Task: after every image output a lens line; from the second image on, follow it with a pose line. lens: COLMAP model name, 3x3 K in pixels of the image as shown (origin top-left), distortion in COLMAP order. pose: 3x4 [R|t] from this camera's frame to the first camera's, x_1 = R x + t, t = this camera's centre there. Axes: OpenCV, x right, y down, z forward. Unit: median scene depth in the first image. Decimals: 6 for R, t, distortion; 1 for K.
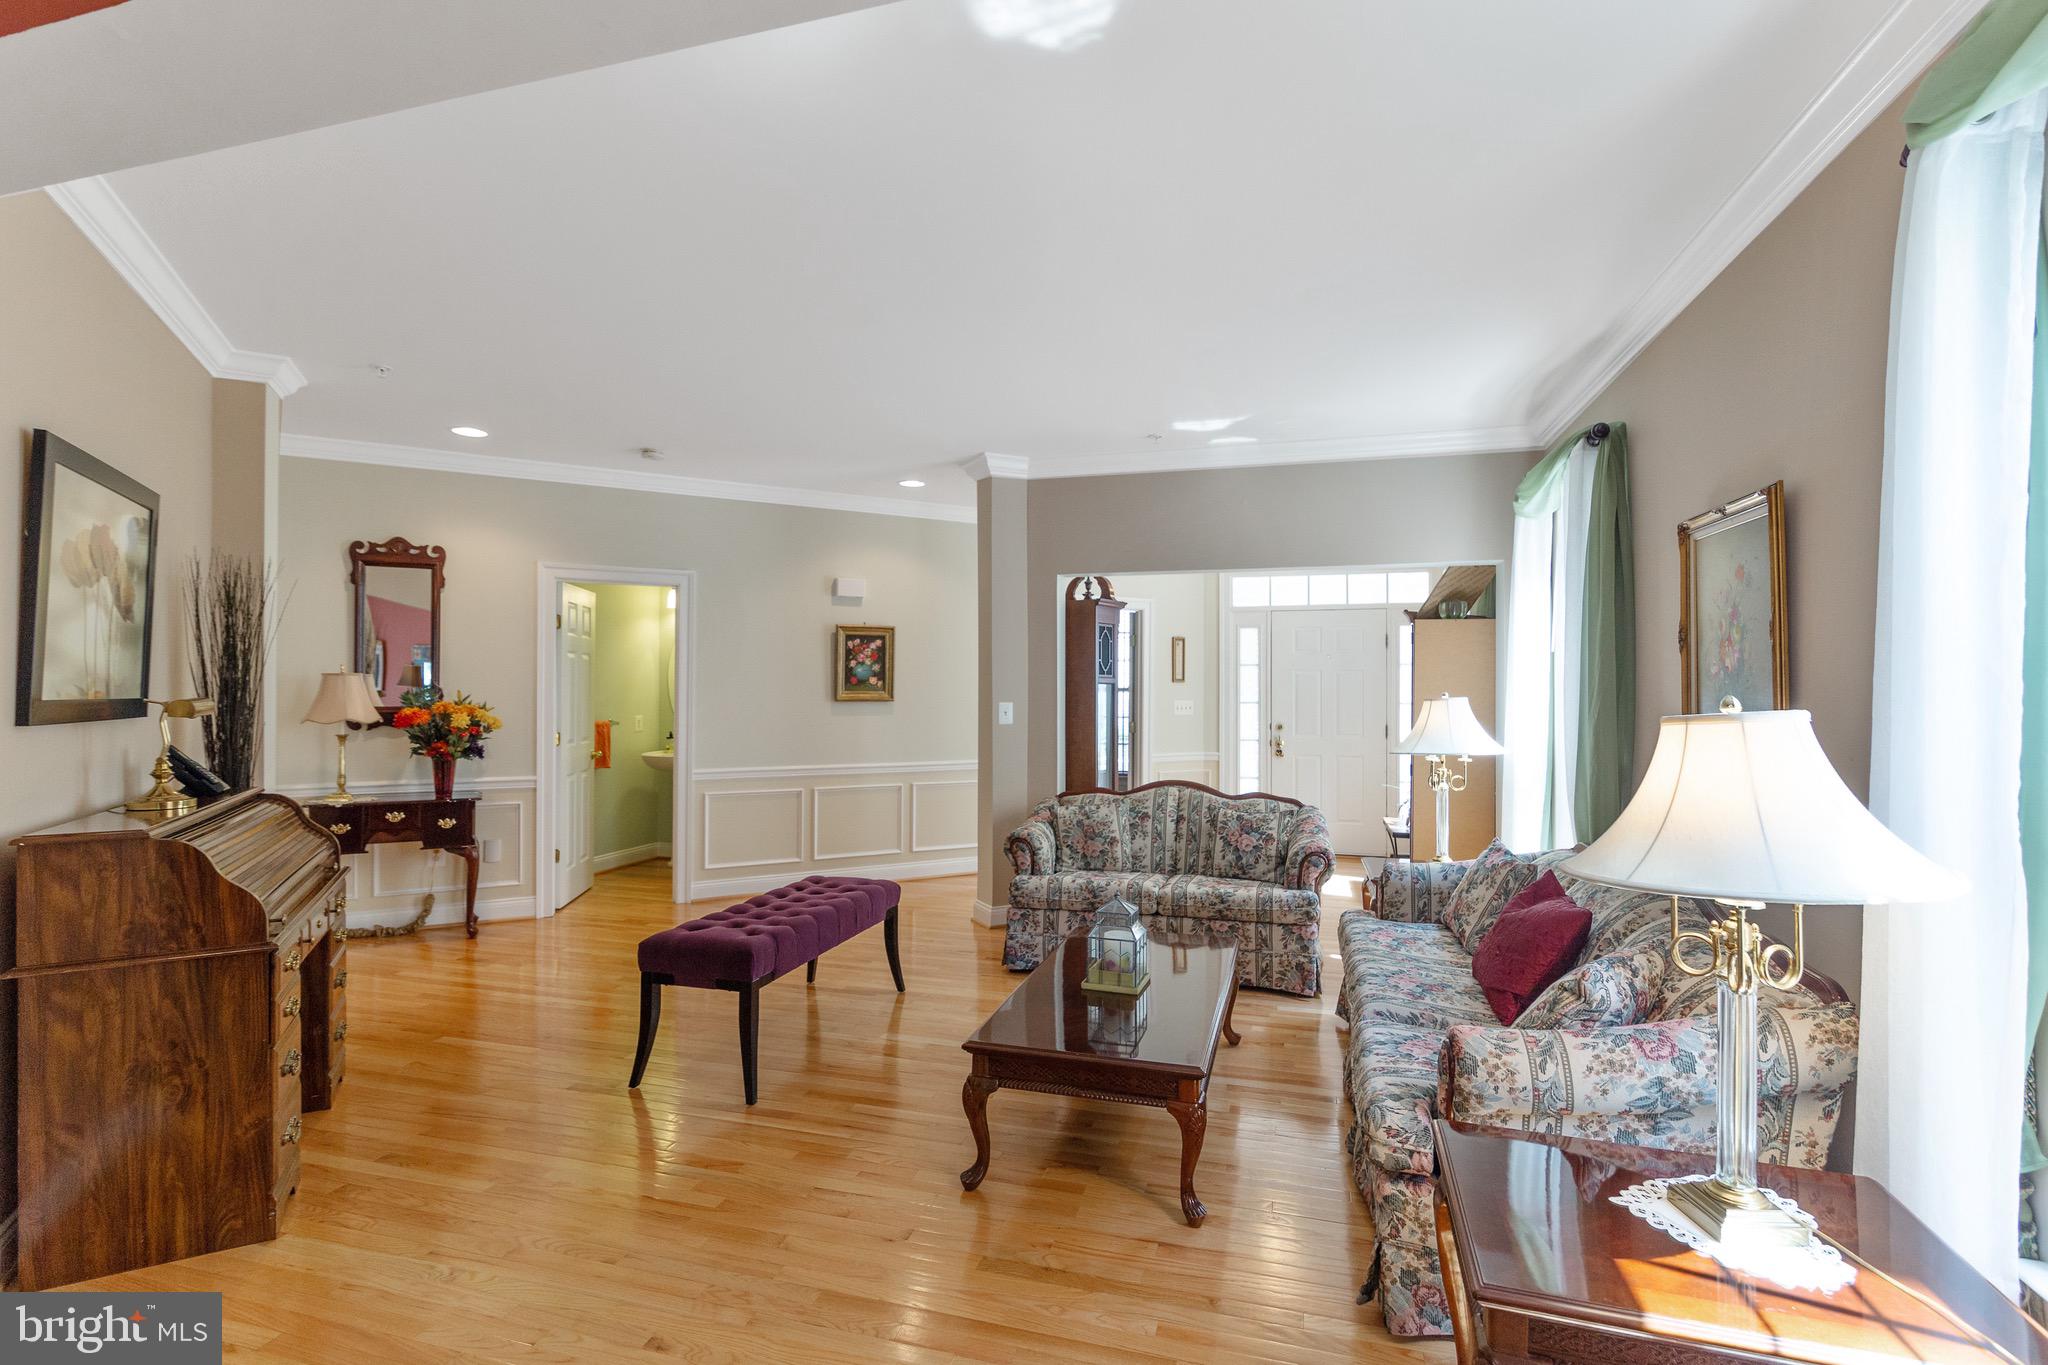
lens RADIAL K [[937.9, 0, 1031.0], [0, 937.9, 694.3], [0, 0, 1]] dist [-0.000255, -0.000262]
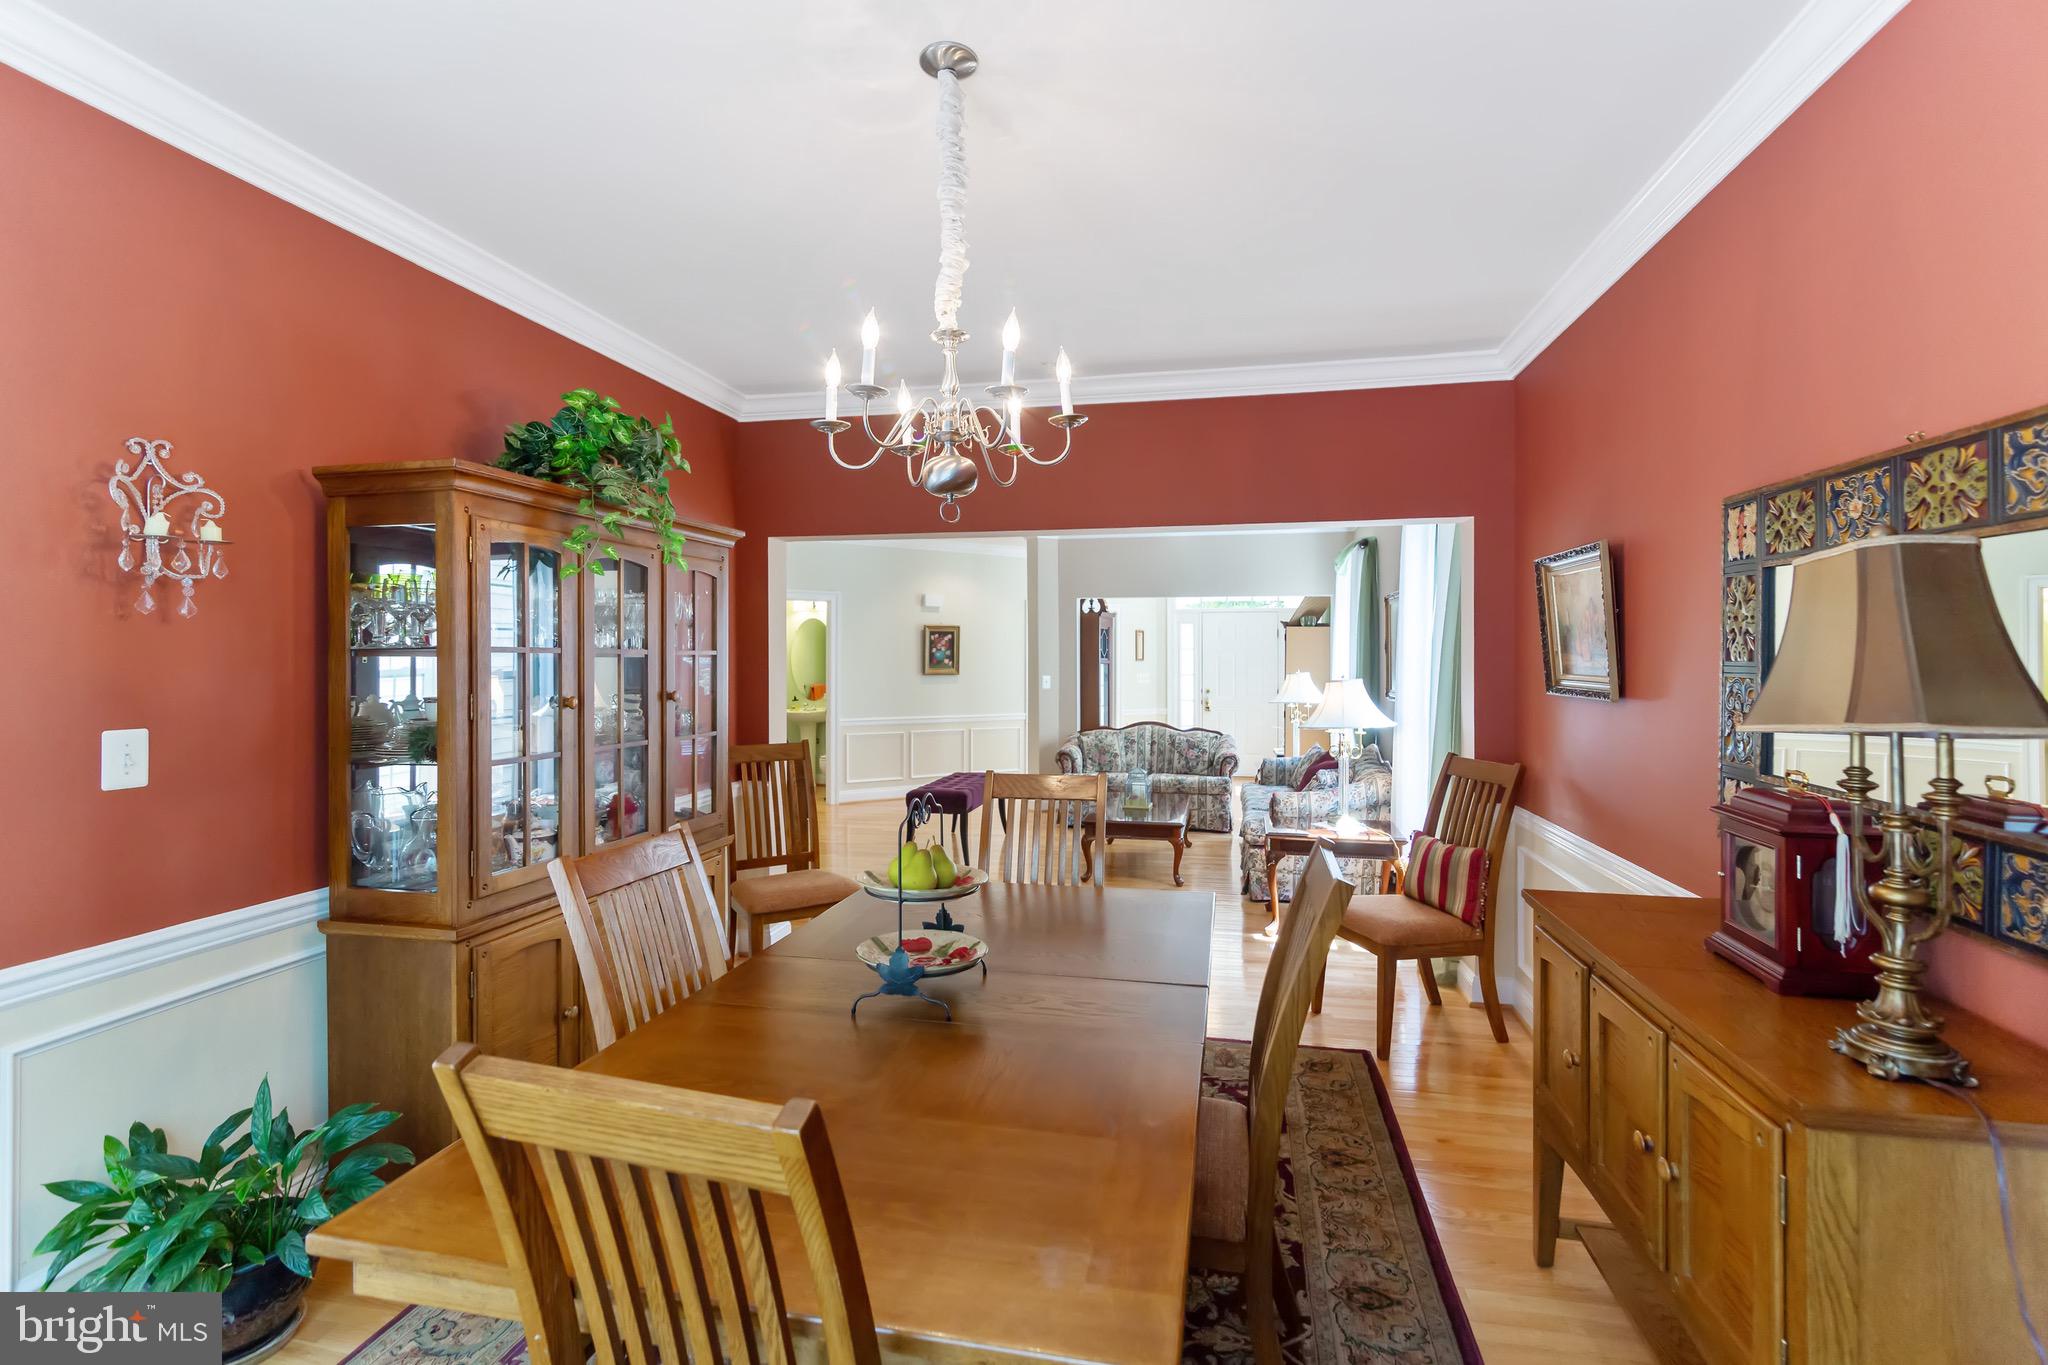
lens RADIAL K [[937.9, 0, 1018.9], [0, 937.9, 664.7], [0, 0, 1]] dist [-0.000255, -0.000262]
pose [[0.997853, -0.001902, 0.065473, -0.203873], [0.001886, 0.999998, 0.000301, -0.012504], [-0.065473, -0.000177, 0.997854, -0.720888]]
